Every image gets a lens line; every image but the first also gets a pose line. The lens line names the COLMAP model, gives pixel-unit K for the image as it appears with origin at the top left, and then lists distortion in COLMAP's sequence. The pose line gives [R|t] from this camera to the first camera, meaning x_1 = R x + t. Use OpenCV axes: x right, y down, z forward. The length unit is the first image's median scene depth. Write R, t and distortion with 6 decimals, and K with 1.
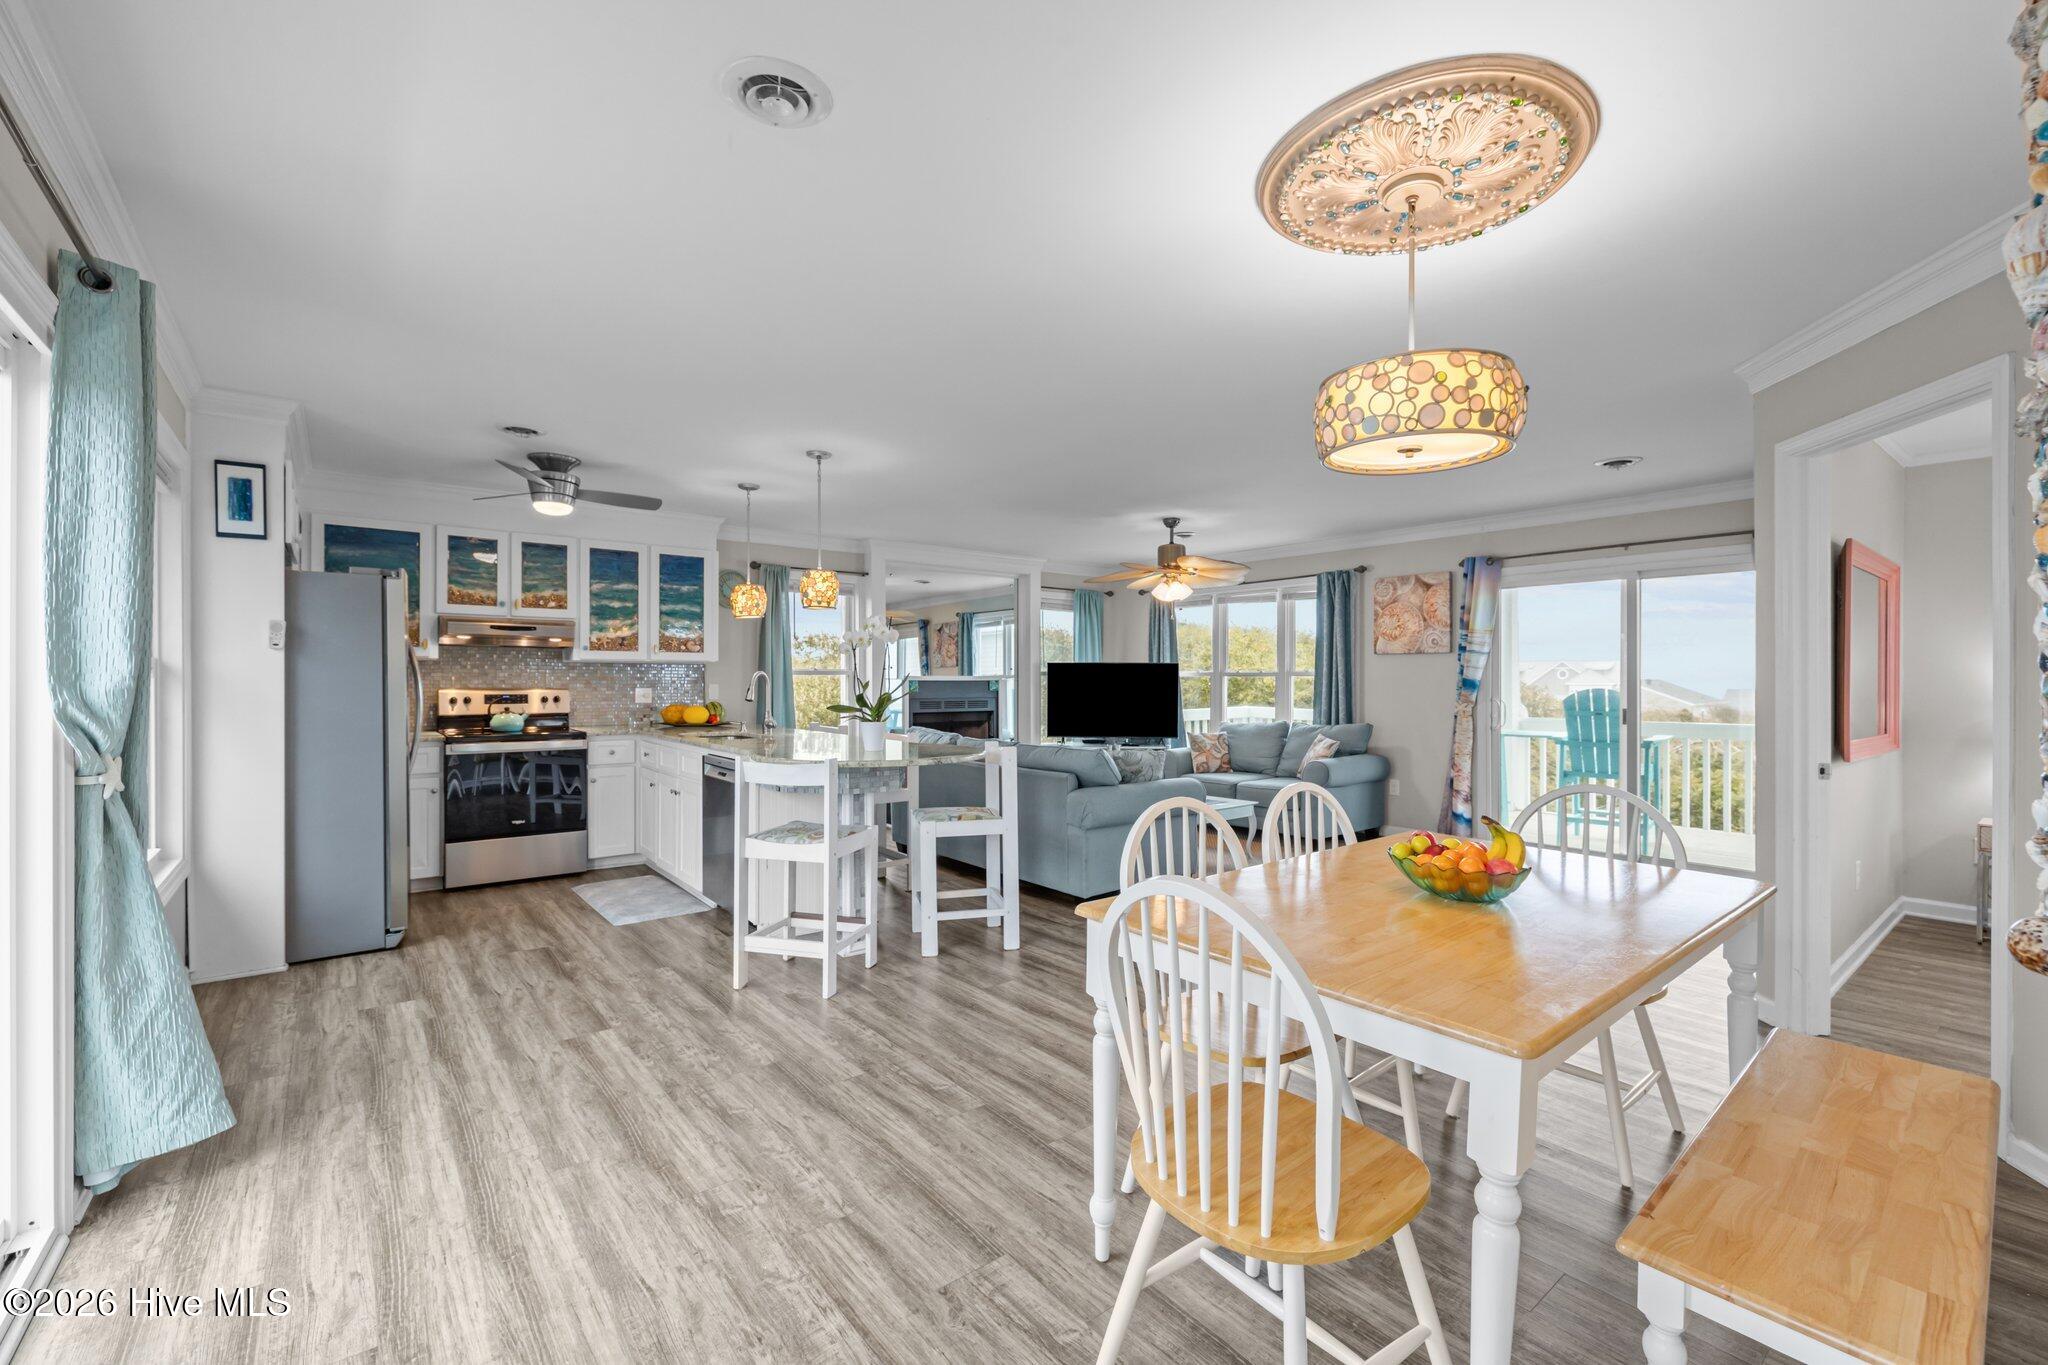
lens RADIAL K [[860.7, 0, 1019.5], [0, 860.7, 681.1], [0, 0, 1]] dist [0.001057, -0.000083]
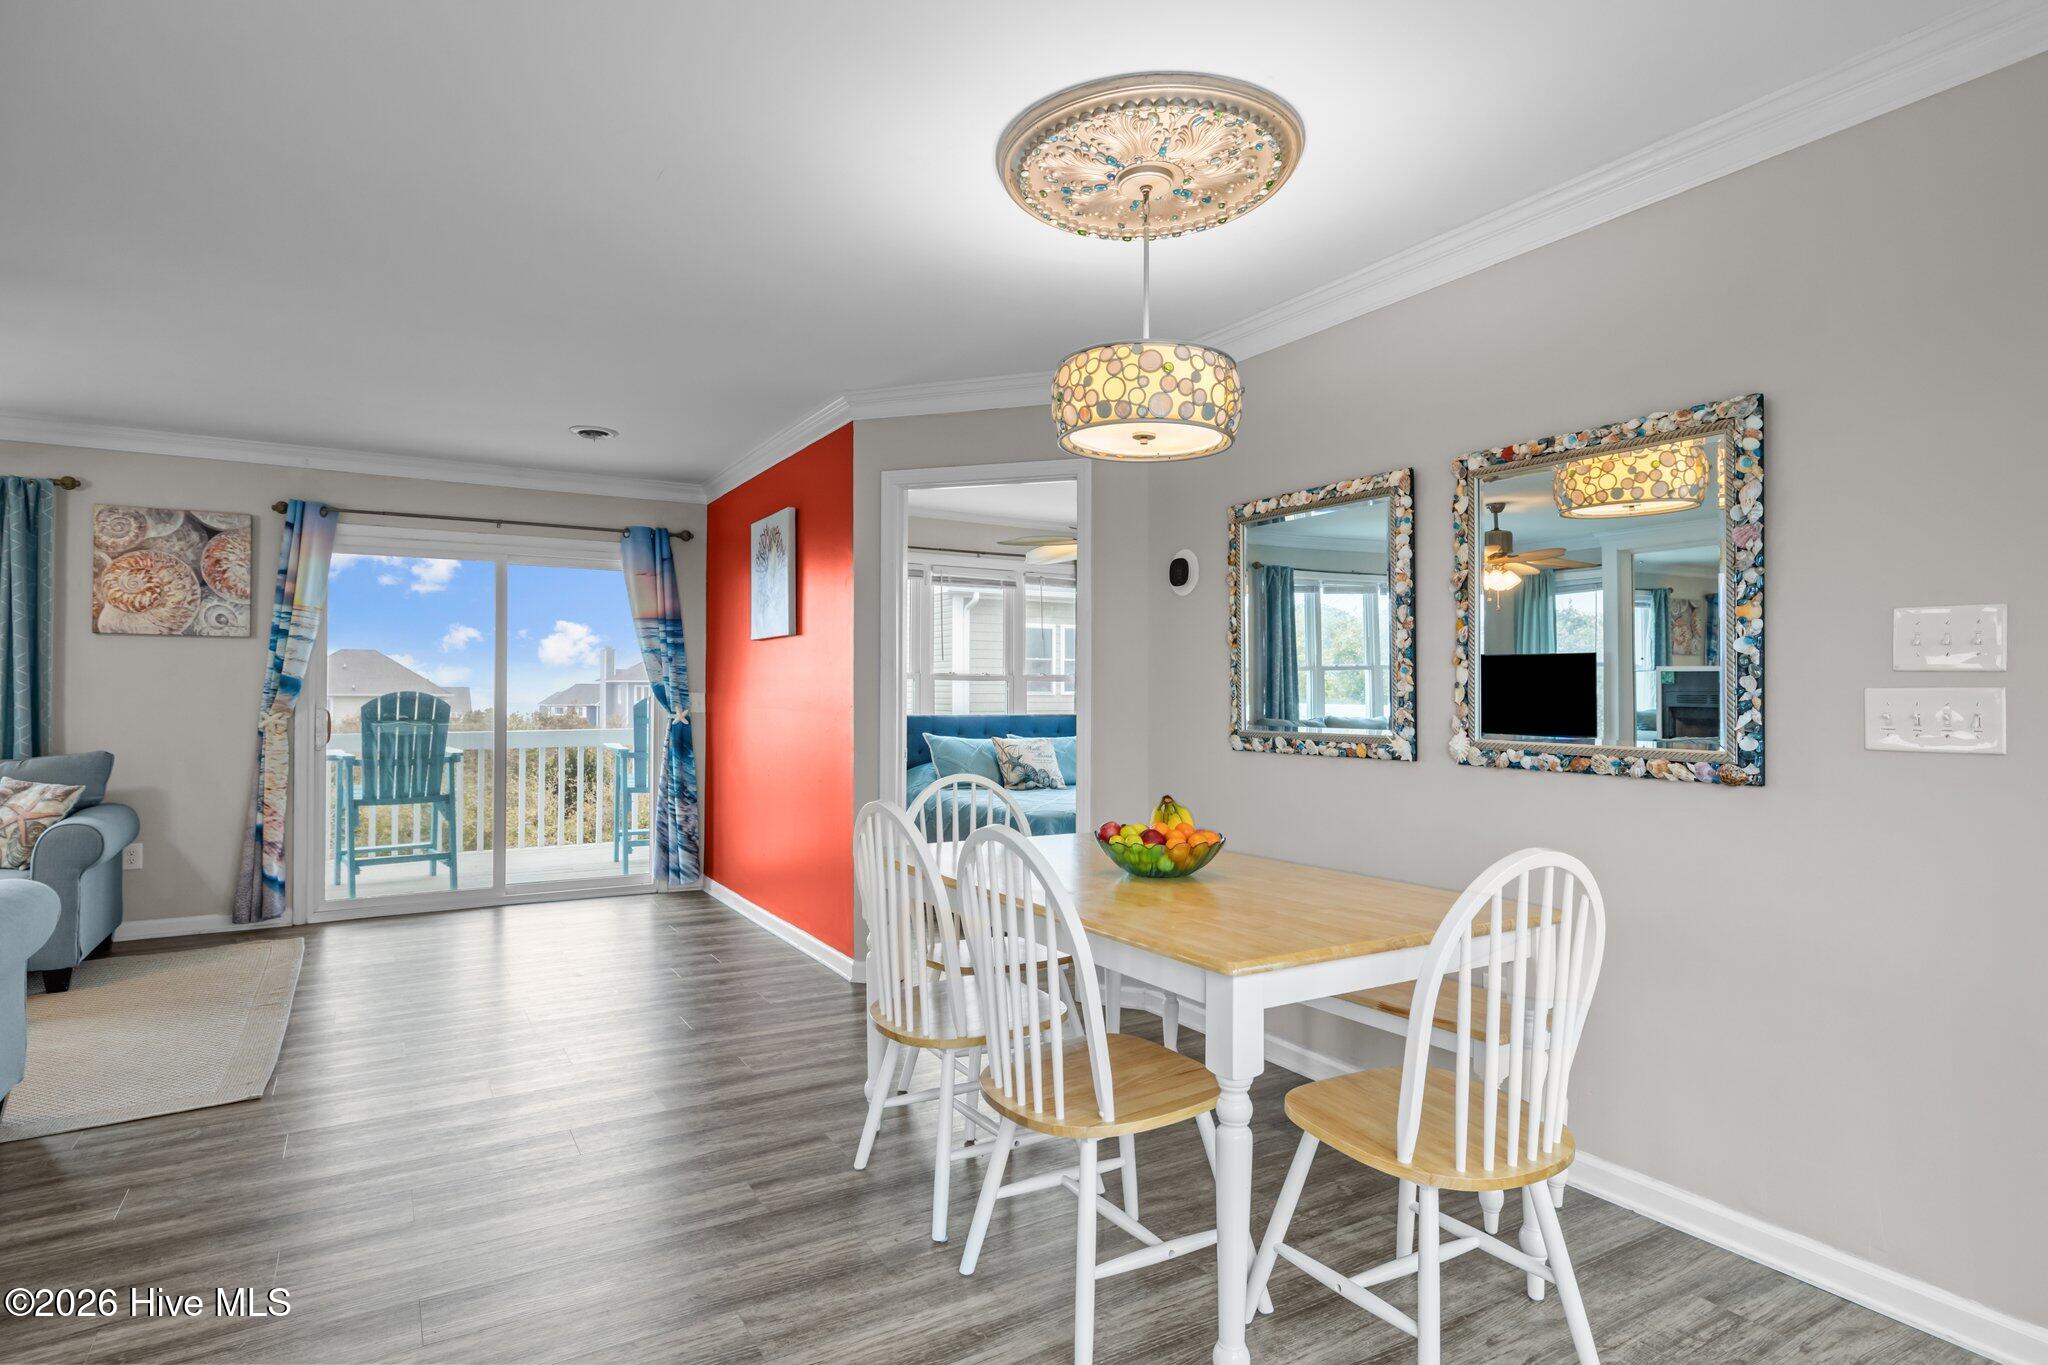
lens RADIAL K [[1081.5, 0, 1019.5], [0, 1081.5, 677.2], [0, 0, 1]] dist [-0.001885, 0.000622]
pose [[0.126723, 0.015703, 0.991814, -0.279957], [0.000111, 0.999874, -0.015845, 0.012149], [-0.991938, 0.002118, 0.126705, 0.346117]]
